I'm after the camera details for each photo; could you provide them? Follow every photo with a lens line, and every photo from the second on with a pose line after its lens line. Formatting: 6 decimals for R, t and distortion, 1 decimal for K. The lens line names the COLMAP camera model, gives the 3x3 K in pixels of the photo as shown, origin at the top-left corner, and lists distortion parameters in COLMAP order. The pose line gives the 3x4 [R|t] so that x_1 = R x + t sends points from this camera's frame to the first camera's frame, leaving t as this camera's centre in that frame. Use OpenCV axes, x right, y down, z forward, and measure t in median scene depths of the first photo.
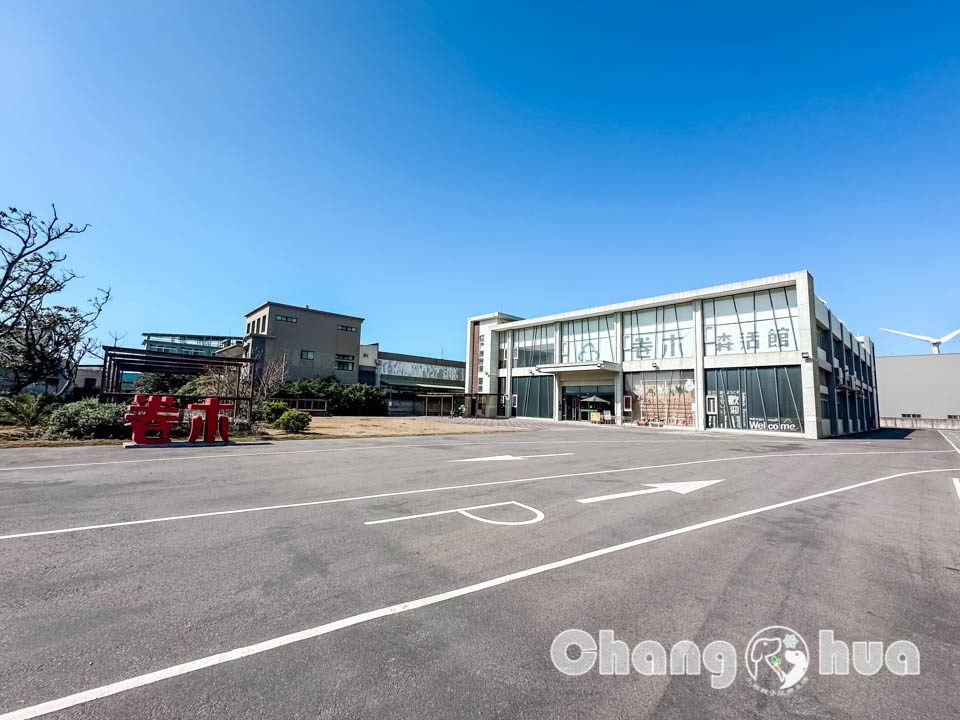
lens RADIAL K [[382.0, 0, 480.0], [0, 382.0, 360.0], [0, 0, 1]] dist [-0.000282, 0.000075]
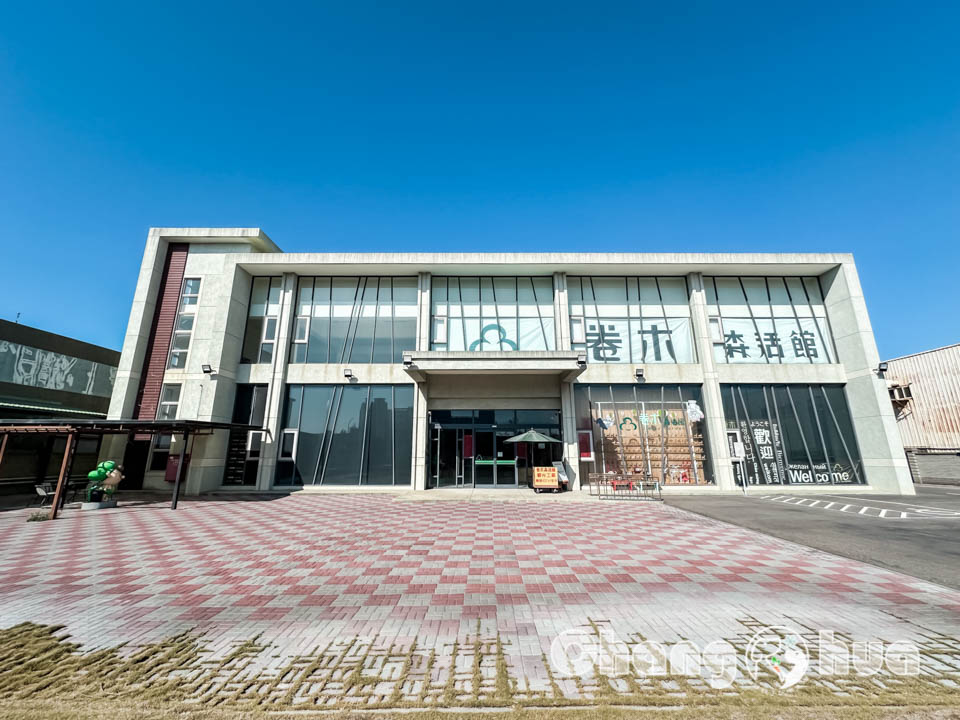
lens RADIAL K [[382.0, 0, 480.0], [0, 382.0, 360.0], [0, 0, 1]] dist [-0.000282, 0.000075]
pose [[0.687684, 0.144934, 0.711397, -0.086882], [-0.062943, 0.988084, -0.140459, 0.080955], [-0.723277, 0.051813, 0.688612, 0.739680]]
